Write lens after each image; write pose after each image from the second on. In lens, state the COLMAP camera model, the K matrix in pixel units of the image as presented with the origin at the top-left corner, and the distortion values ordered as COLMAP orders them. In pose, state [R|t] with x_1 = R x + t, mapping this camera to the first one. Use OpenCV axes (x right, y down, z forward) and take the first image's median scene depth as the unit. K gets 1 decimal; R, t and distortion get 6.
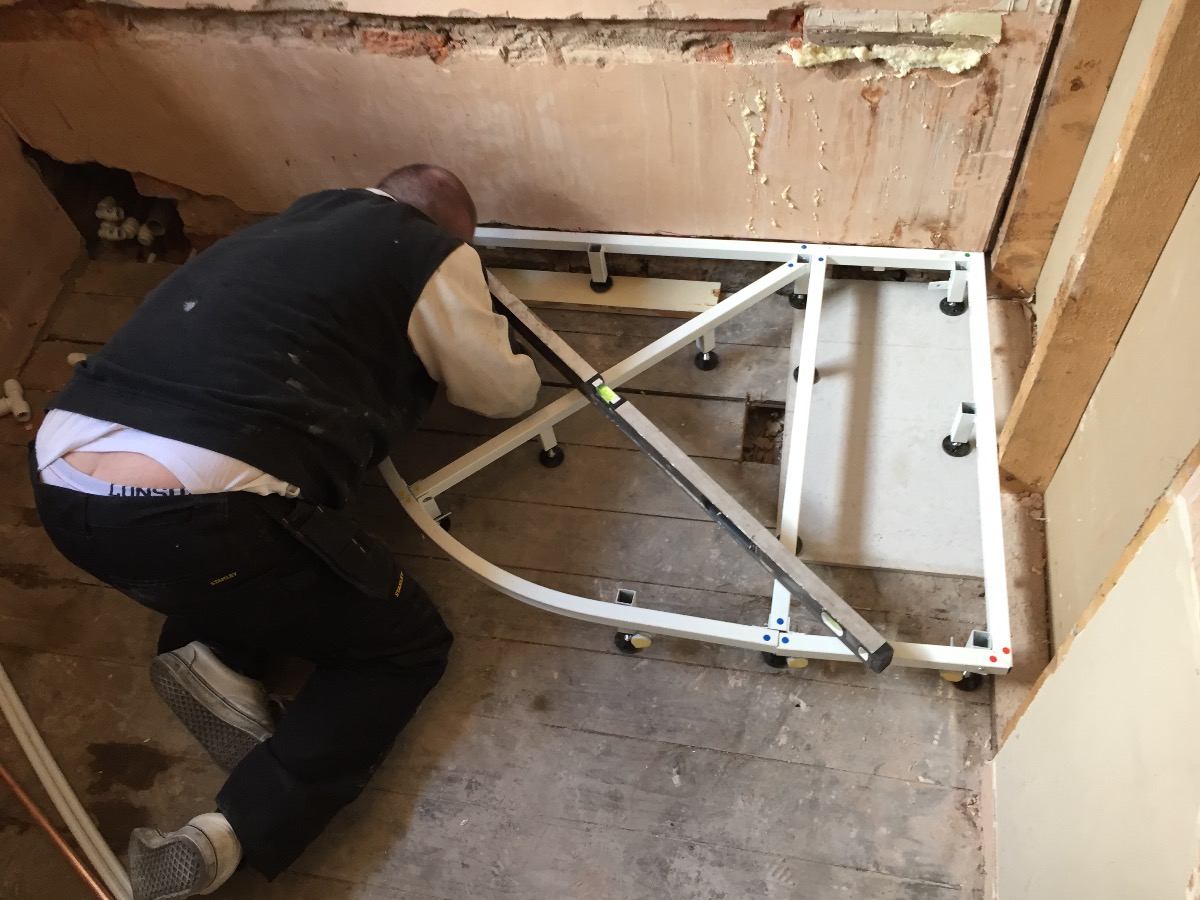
lens RADIAL K [[1019.7, 0, 600.8], [0, 1019.7, 450.9], [0, 0, 1]] dist [0.054600, -0.068521]
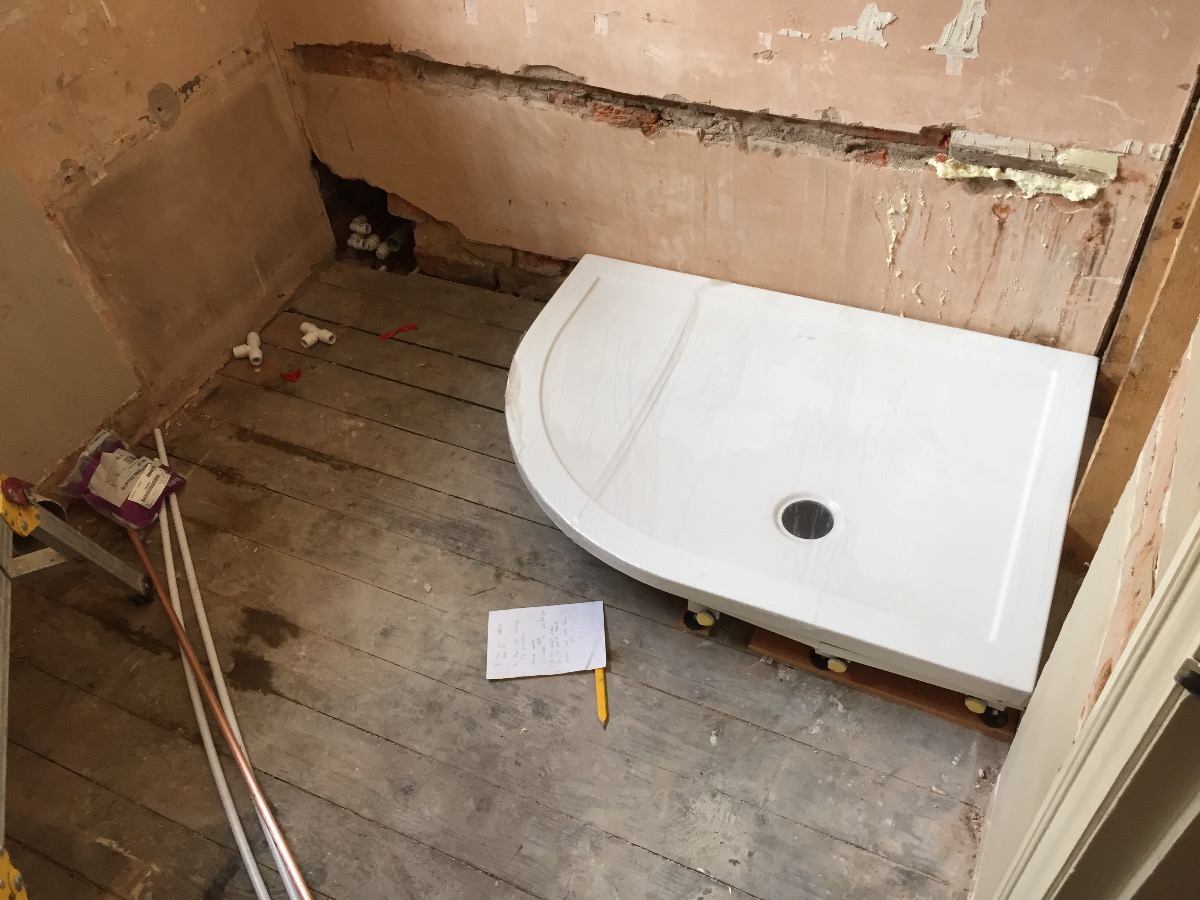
lens RADIAL K [[1019.7, 0, 600.9], [0, 1019.7, 449.5], [0, 0, 1]] dist [0.054600, -0.068521]
pose [[0.966996, 0.202202, -0.155026, 0.057851], [-0.224182, 0.964360, -0.140542, 0.180277], [0.121083, 0.170658, 0.977862, -0.154696]]
